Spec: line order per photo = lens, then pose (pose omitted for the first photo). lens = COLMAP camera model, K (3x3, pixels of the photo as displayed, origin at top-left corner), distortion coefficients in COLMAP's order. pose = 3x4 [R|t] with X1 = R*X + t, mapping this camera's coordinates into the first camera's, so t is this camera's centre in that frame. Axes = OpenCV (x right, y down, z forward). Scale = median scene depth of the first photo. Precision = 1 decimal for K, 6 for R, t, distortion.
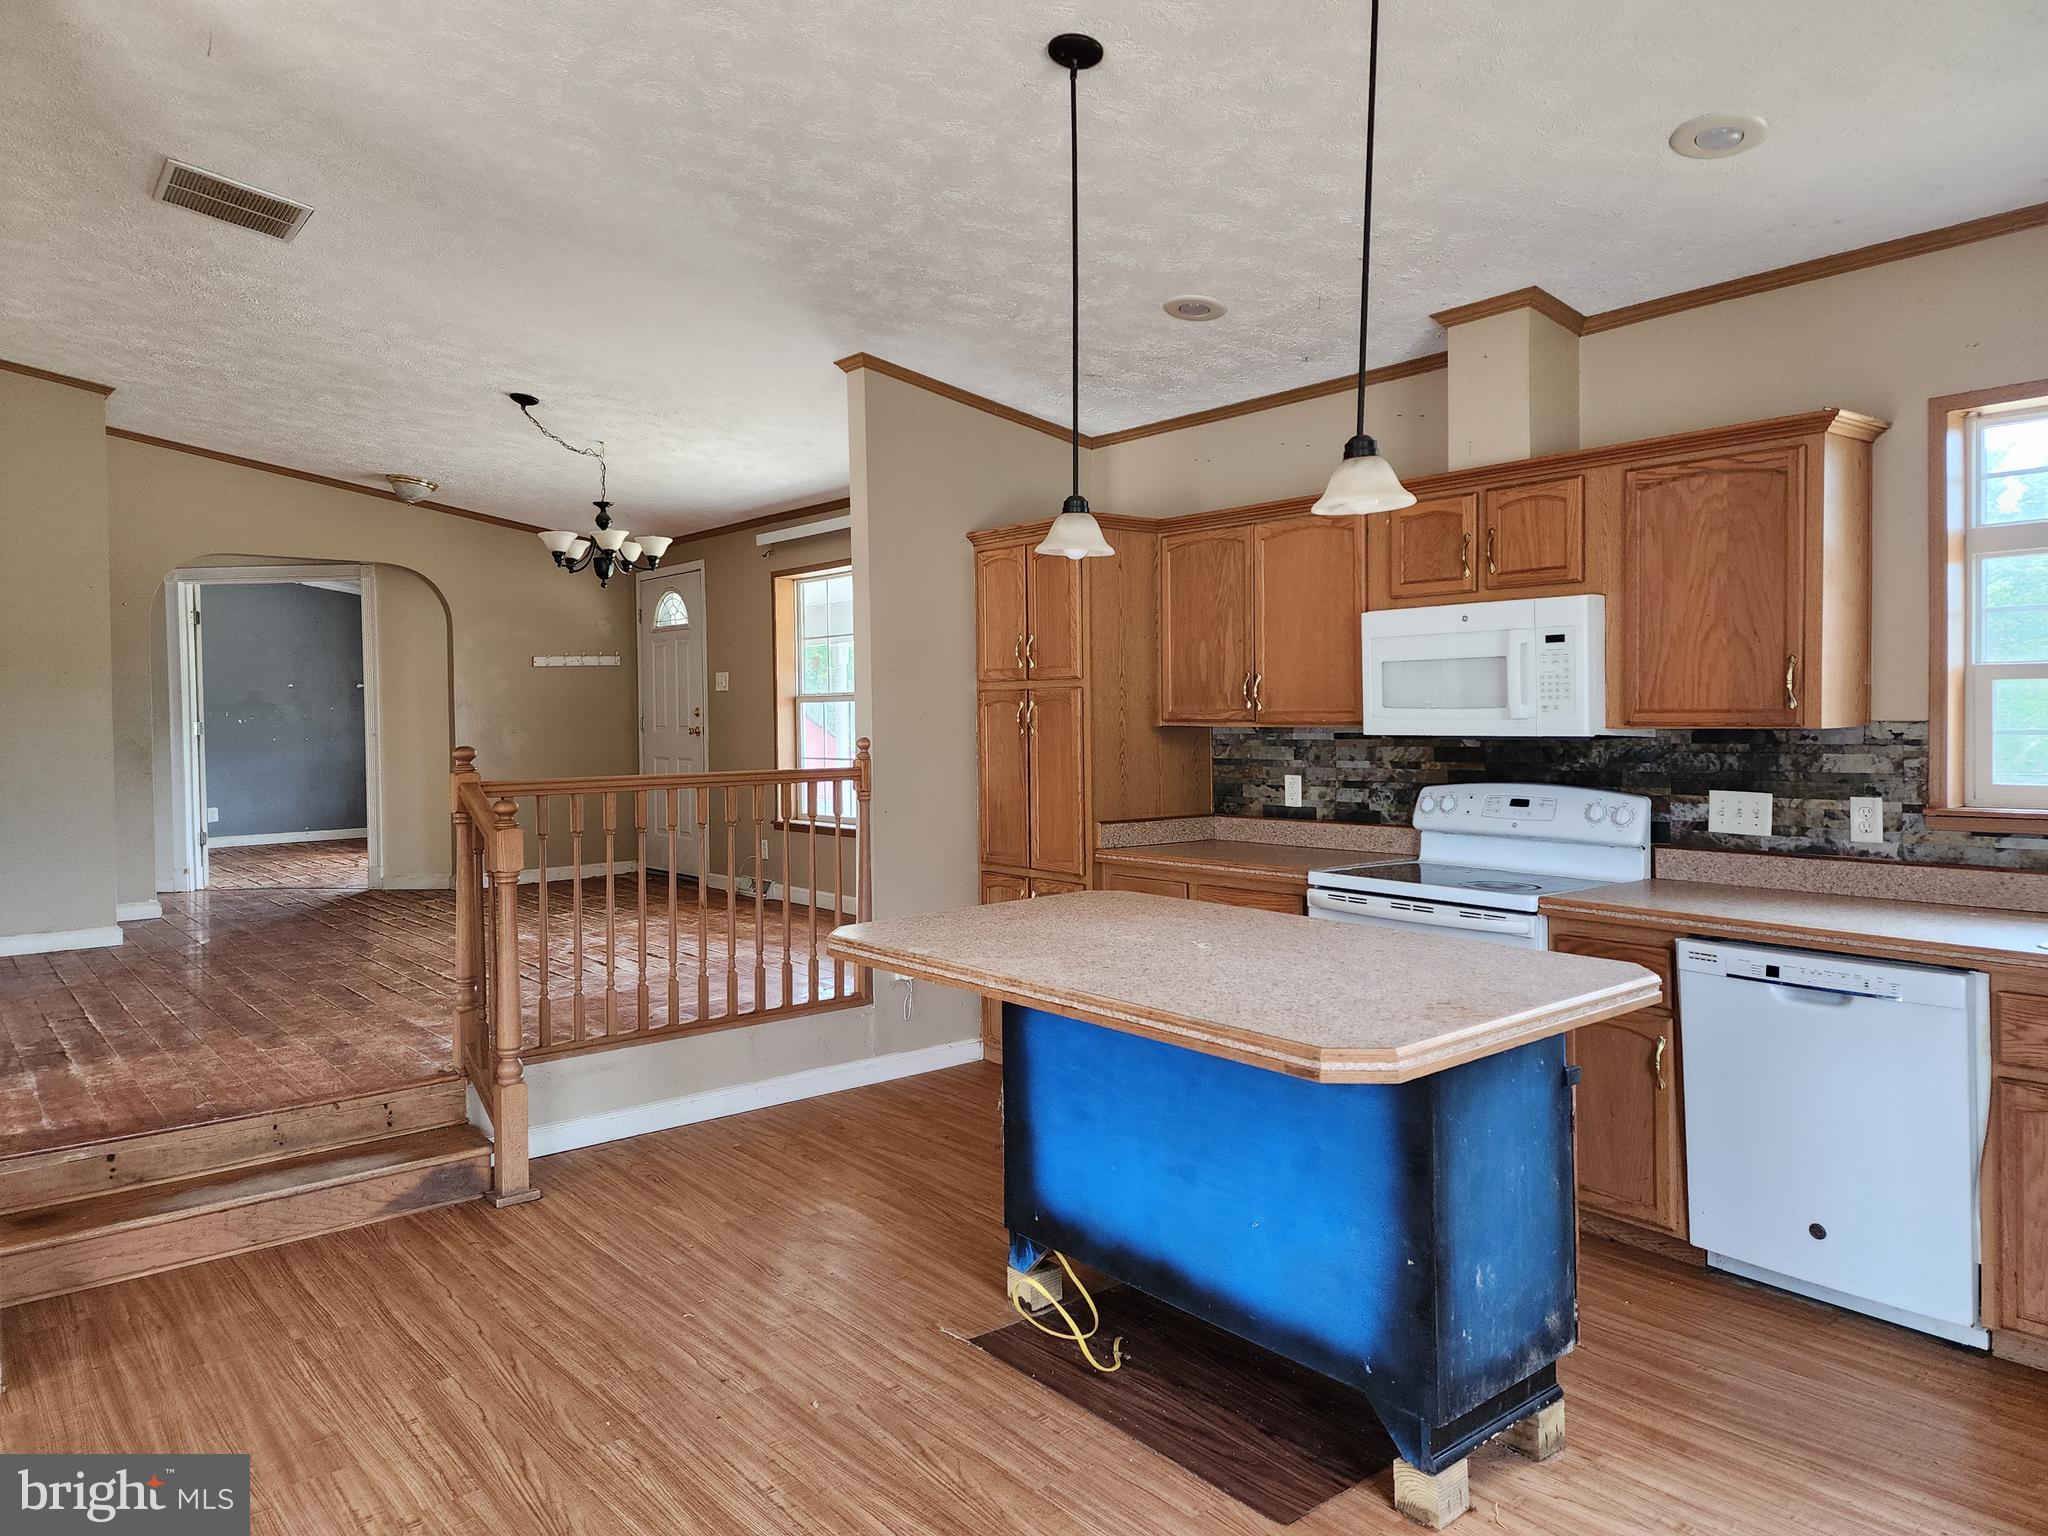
lens RADIAL K [[1367.0, 0, 1020.7], [0, 1367.0, 731.7], [0, 0, 1]] dist [0.104078, -0.082253]
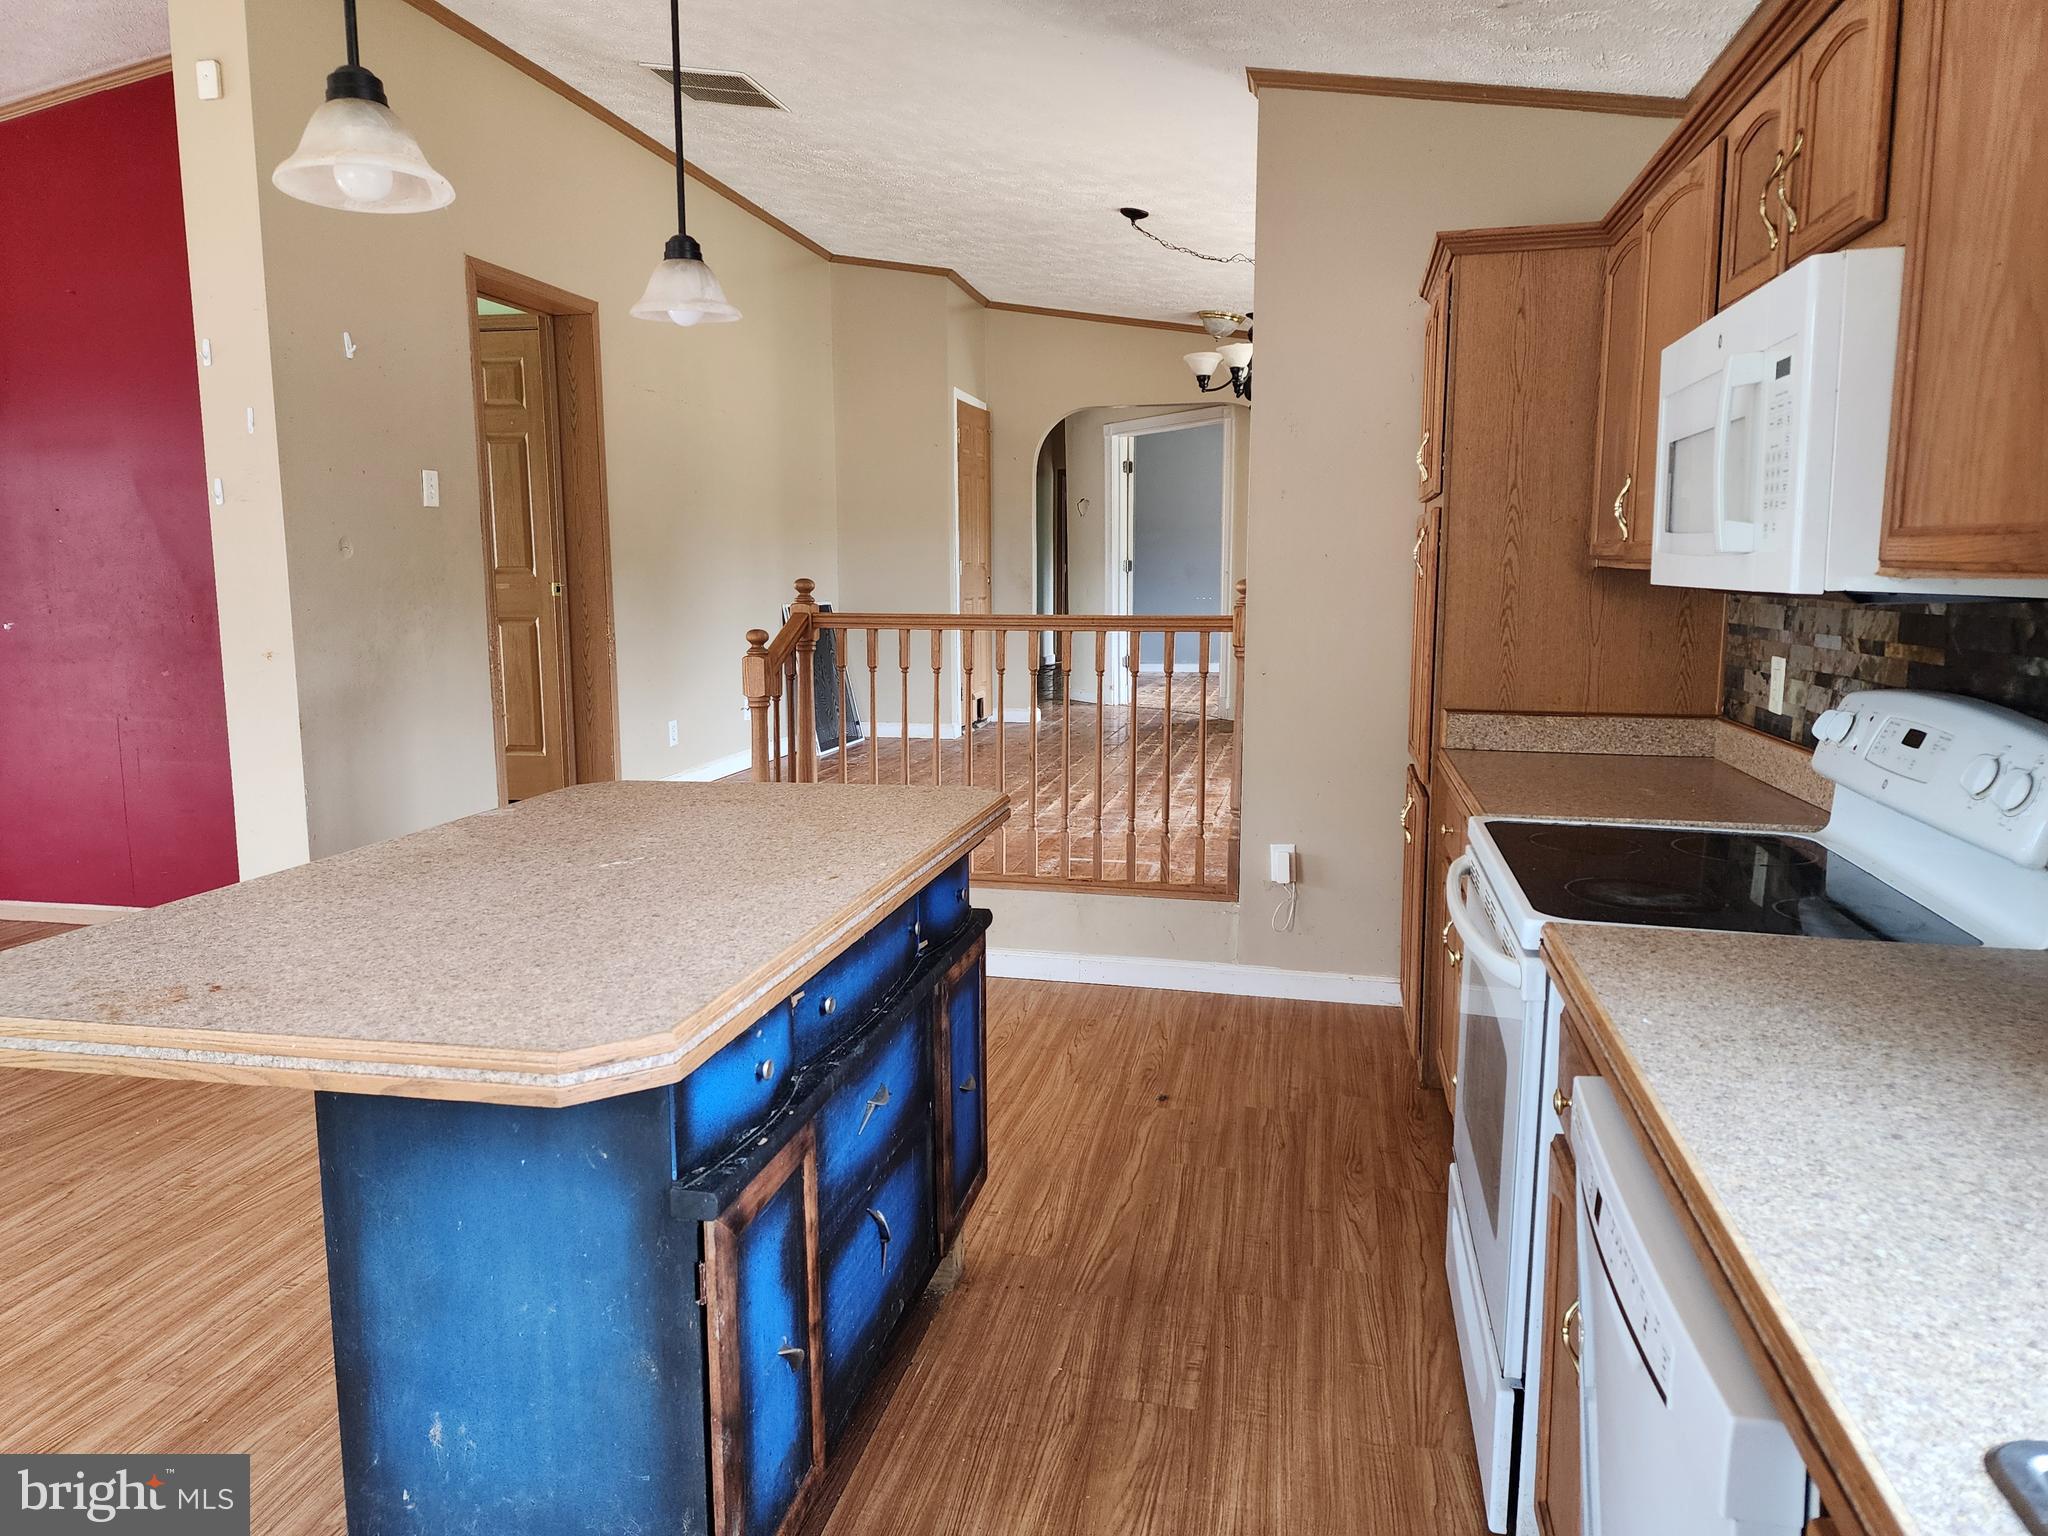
lens RADIAL K [[1366.1, 0, 1030.9], [0, 1366.1, 763.6], [0, 0, 1]] dist [0.074616, -0.069823]
pose [[0.626581, 0.123010, -0.769587, 0.471124], [-0.017468, 0.989434, 0.143929, -0.002203], [0.779160, -0.076740, 0.622109, 0.418688]]
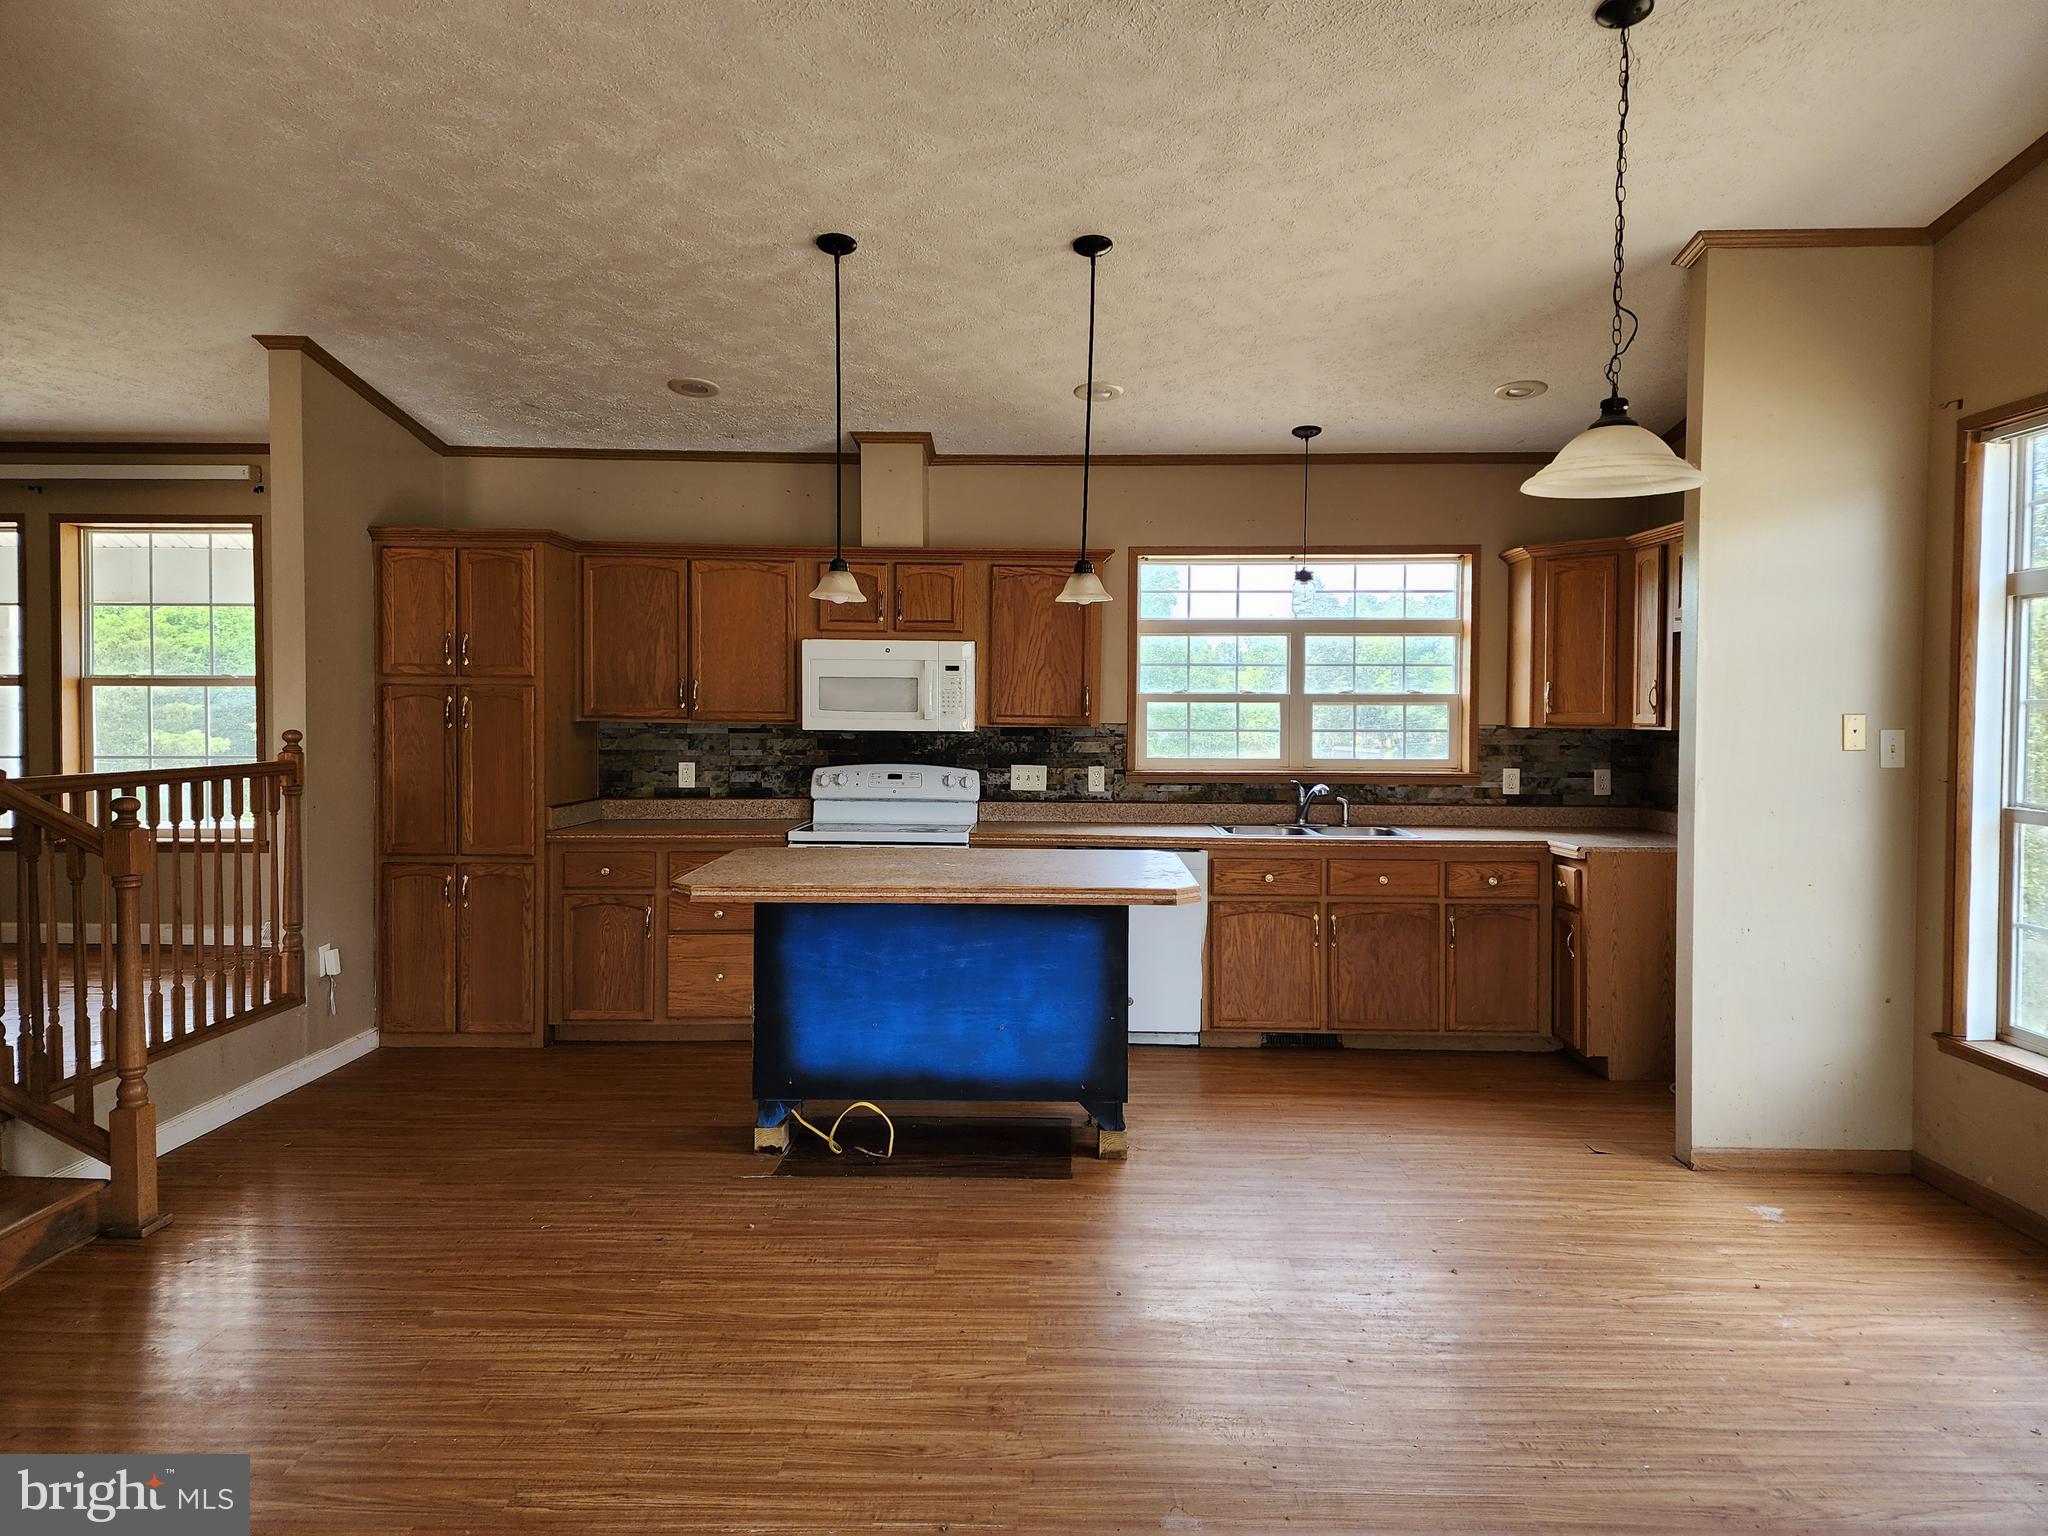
lens RADIAL K [[1369.3, 0, 1028.7], [0, 1369.3, 740.7], [0, 0, 1]] dist [0.077833, -0.073590]
pose [[0.639843, -0.001703, 0.768503, -0.574604], [-0.004873, 0.999968, 0.006273, 0.003021], [-0.768490, -0.007758, 0.639815, -0.030755]]
